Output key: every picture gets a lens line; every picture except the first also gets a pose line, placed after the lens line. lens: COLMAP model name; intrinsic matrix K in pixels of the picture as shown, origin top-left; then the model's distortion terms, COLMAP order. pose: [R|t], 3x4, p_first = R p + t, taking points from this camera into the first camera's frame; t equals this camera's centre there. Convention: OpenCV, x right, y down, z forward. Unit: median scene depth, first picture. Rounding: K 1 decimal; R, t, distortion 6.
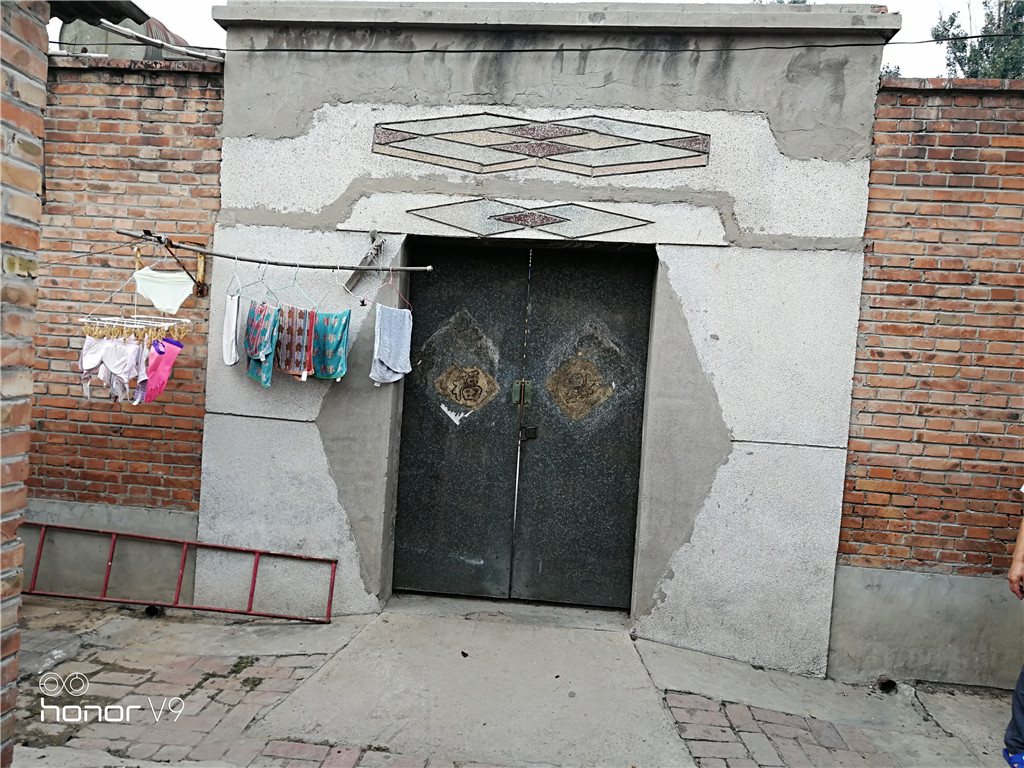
lens RADIAL K [[802.7, 0, 512.3], [0, 802.7, 383.9], [0, 0, 1]] dist [-0.011156, 0.025526]
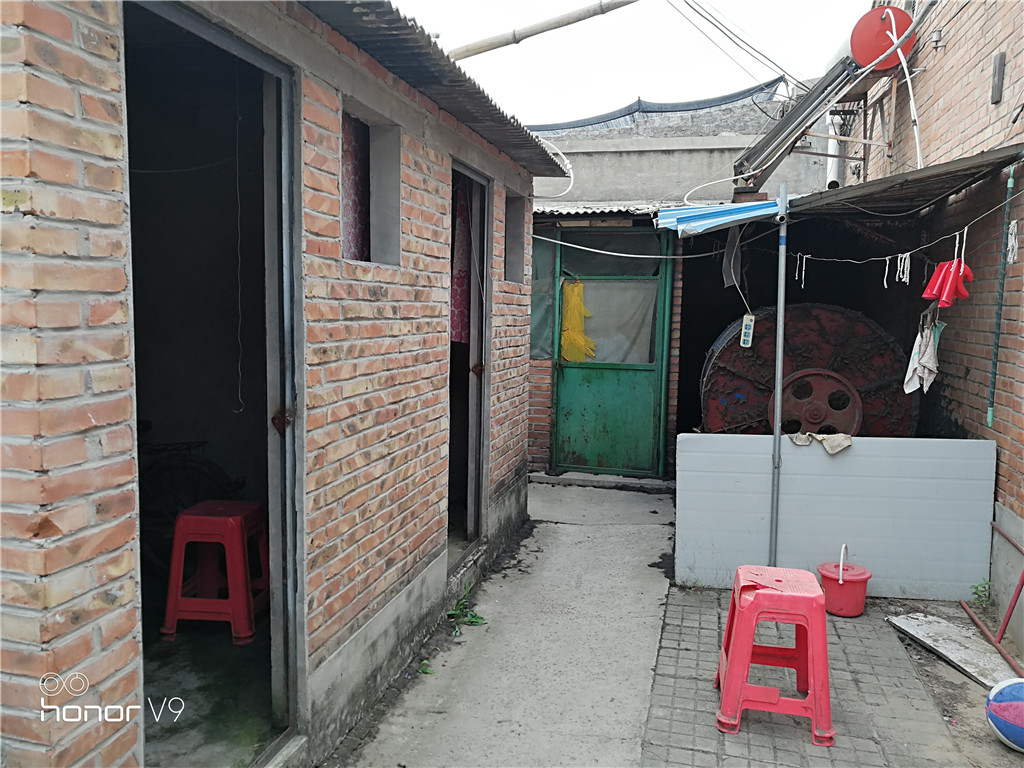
lens RADIAL K [[802.7, 0, 511.7], [0, 802.7, 384.2], [0, 0, 1]] dist [-0.011156, 0.025526]
pose [[-0.127286, 0.039365, -0.991085, 0.121369], [-0.059453, 0.997113, 0.047240, -0.031721], [0.990083, 0.064936, -0.124578, 1.595032]]
